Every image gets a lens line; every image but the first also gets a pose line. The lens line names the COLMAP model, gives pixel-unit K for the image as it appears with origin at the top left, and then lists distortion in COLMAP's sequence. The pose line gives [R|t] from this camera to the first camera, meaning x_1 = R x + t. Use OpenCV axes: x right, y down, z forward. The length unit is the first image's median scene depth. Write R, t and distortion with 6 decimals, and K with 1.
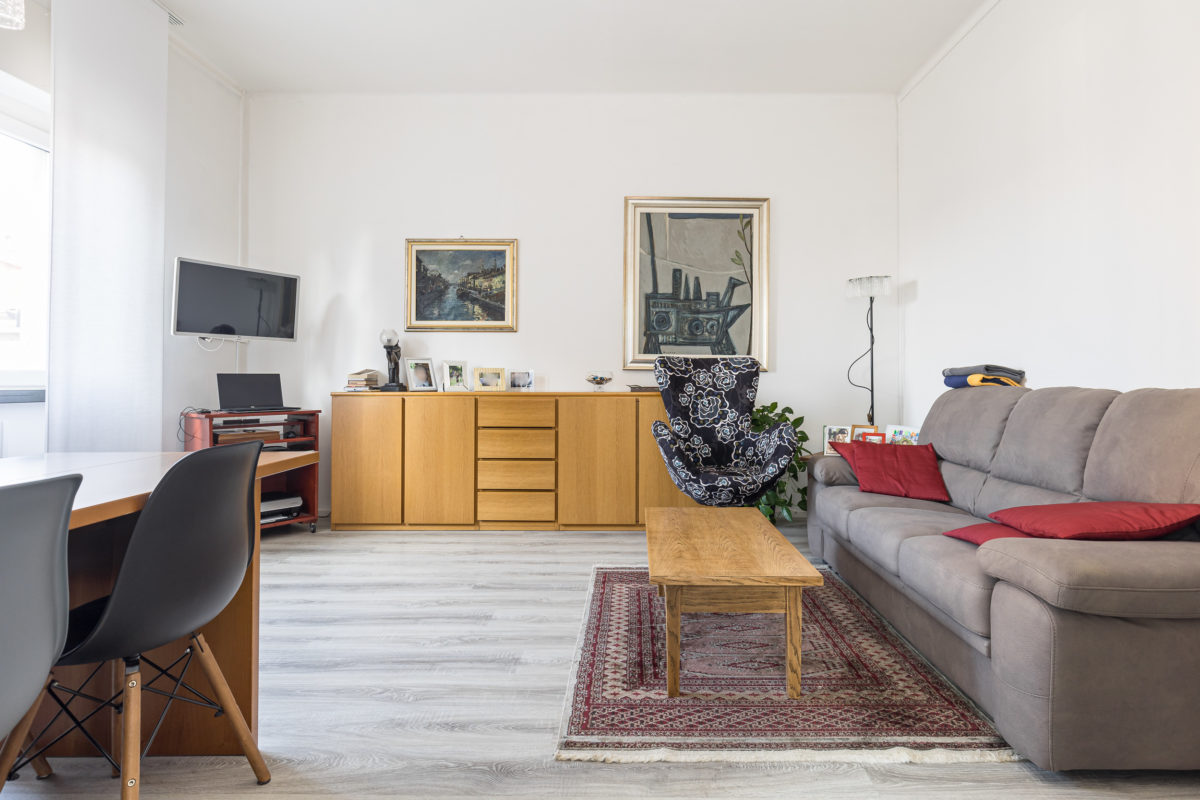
lens RADIAL K [[615.7, 0, 648.1], [0, 615.7, 372.9], [0, 0, 1]] dist [-0.003199, 0.000261]
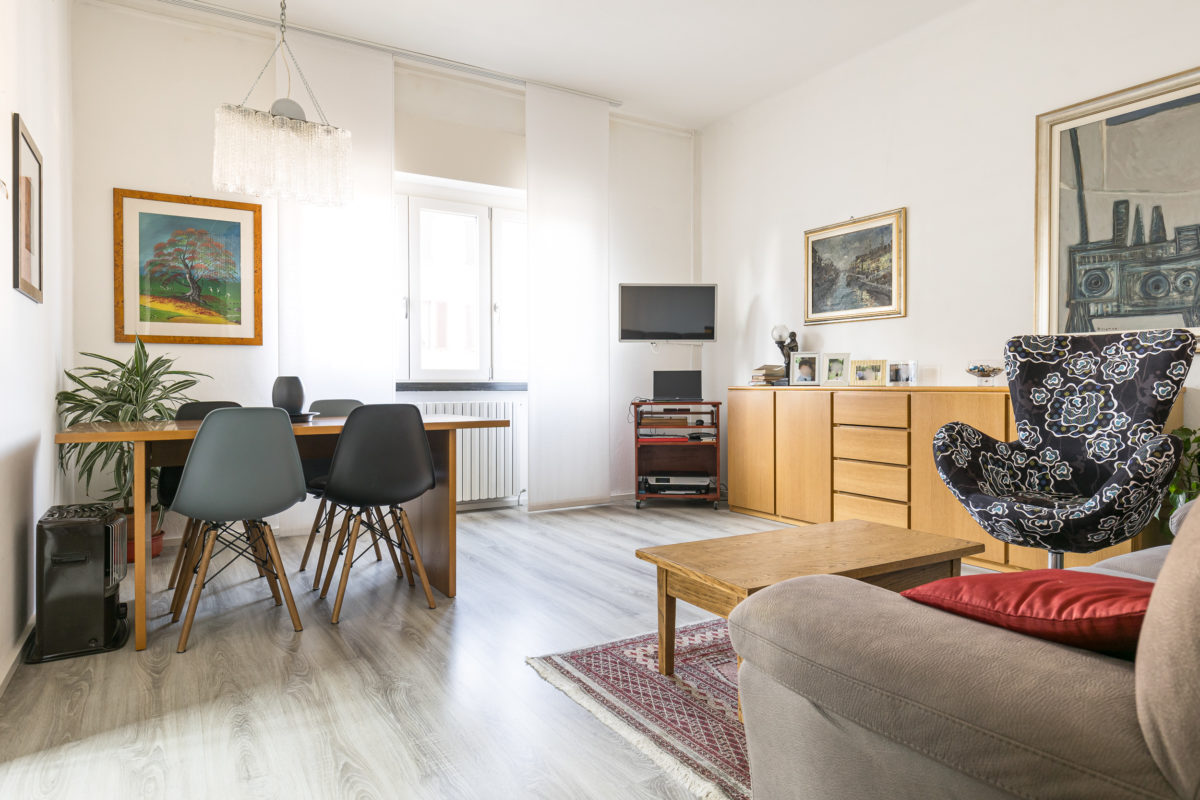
lens RADIAL K [[719.2, 0, 610.9], [0, 719.2, 391.6], [0, 0, 1]] dist [-0.000282, -0.000759]
pose [[0.517696, 0.006534, -0.855540, 0.493631], [0.015622, 0.999732, 0.017089, 0.016142], [0.855422, -0.022212, 0.517455, 0.152463]]
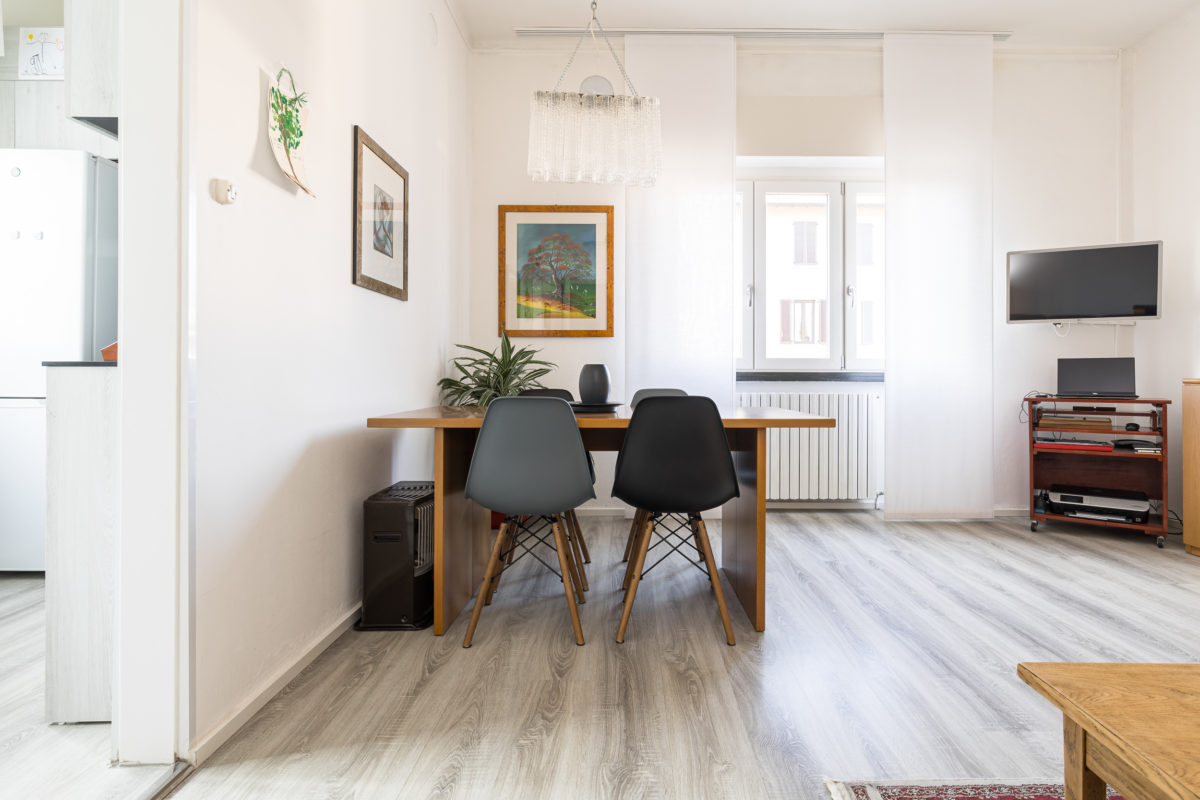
lens RADIAL K [[615.7, 0, 630.3], [0, 615.7, 372.6], [0, 0, 1]] dist [-0.003199, 0.000261]
pose [[-0.004422, -0.004622, -0.999980, 0.290154], [0.011995, 0.999917, -0.004675, 0.019407], [0.999918, -0.012016, -0.004366, 0.293165]]
